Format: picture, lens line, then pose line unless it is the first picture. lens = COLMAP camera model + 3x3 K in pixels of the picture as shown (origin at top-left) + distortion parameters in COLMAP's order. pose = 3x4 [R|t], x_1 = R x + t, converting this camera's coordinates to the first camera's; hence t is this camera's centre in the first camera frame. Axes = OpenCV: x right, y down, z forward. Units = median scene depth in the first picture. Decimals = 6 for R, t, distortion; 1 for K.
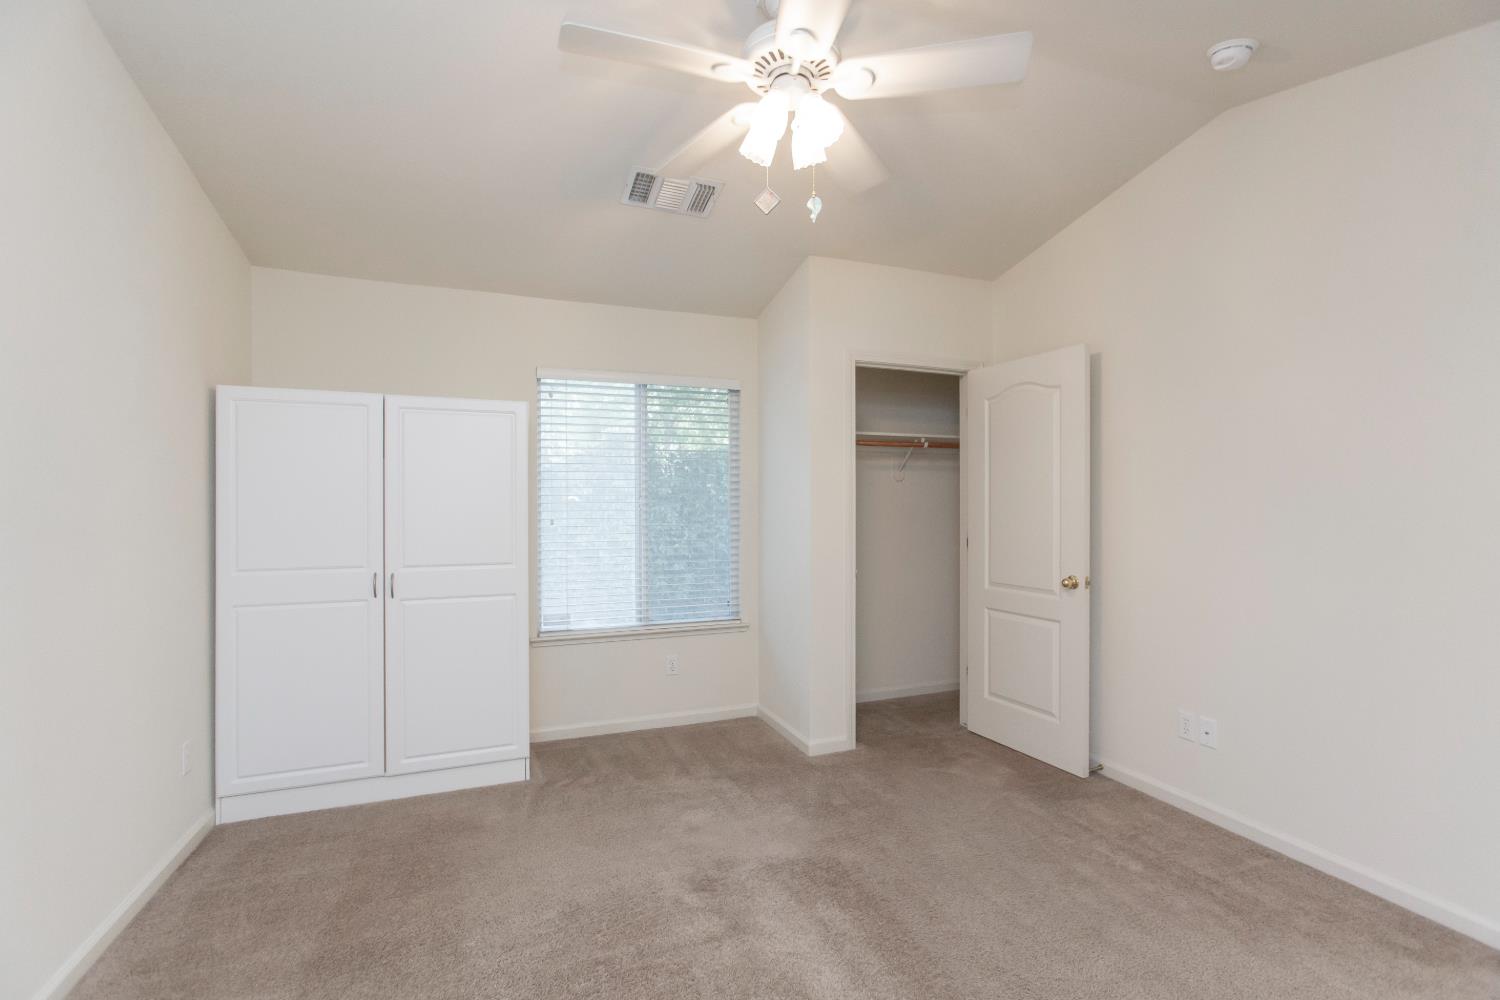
lens RADIAL K [[688.7, 0, 740.4], [0, 688.7, 499.8], [0, 0, 1]] dist [0.002107, 0.000980]
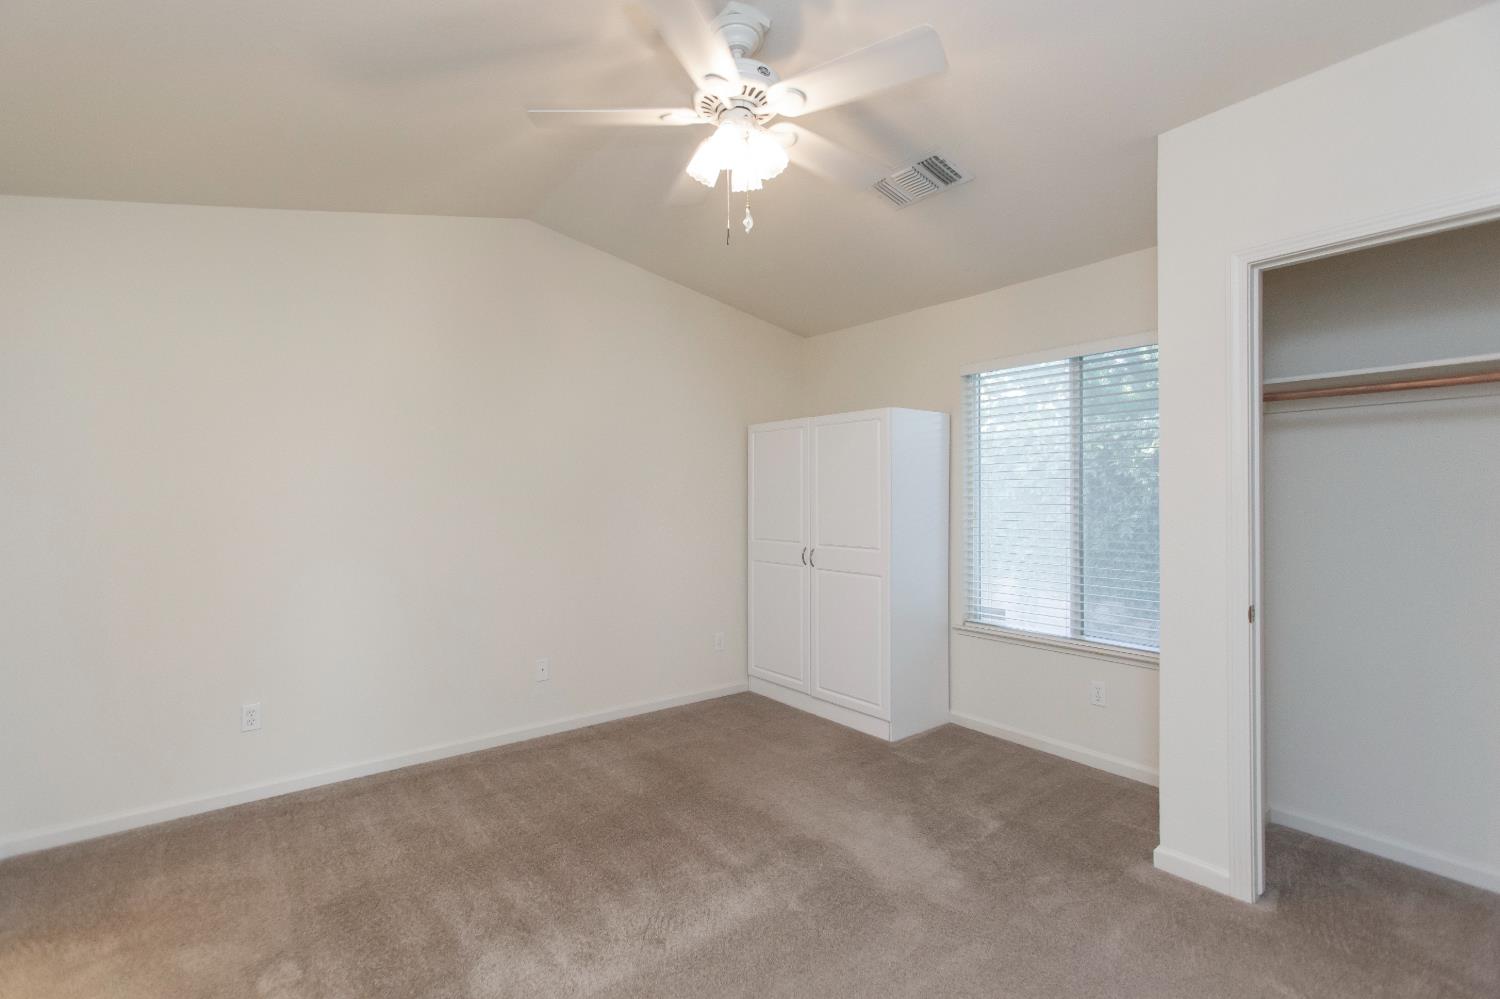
lens RADIAL K [[688.7, 0, 740.4], [0, 688.7, 499.3], [0, 0, 1]] dist [0.002107, 0.000980]
pose [[0.274829, 0.010106, -0.961440, 0.622659], [0.009615, 0.999866, 0.013258, -0.008372], [0.961445, -0.012888, 0.274695, 0.398497]]
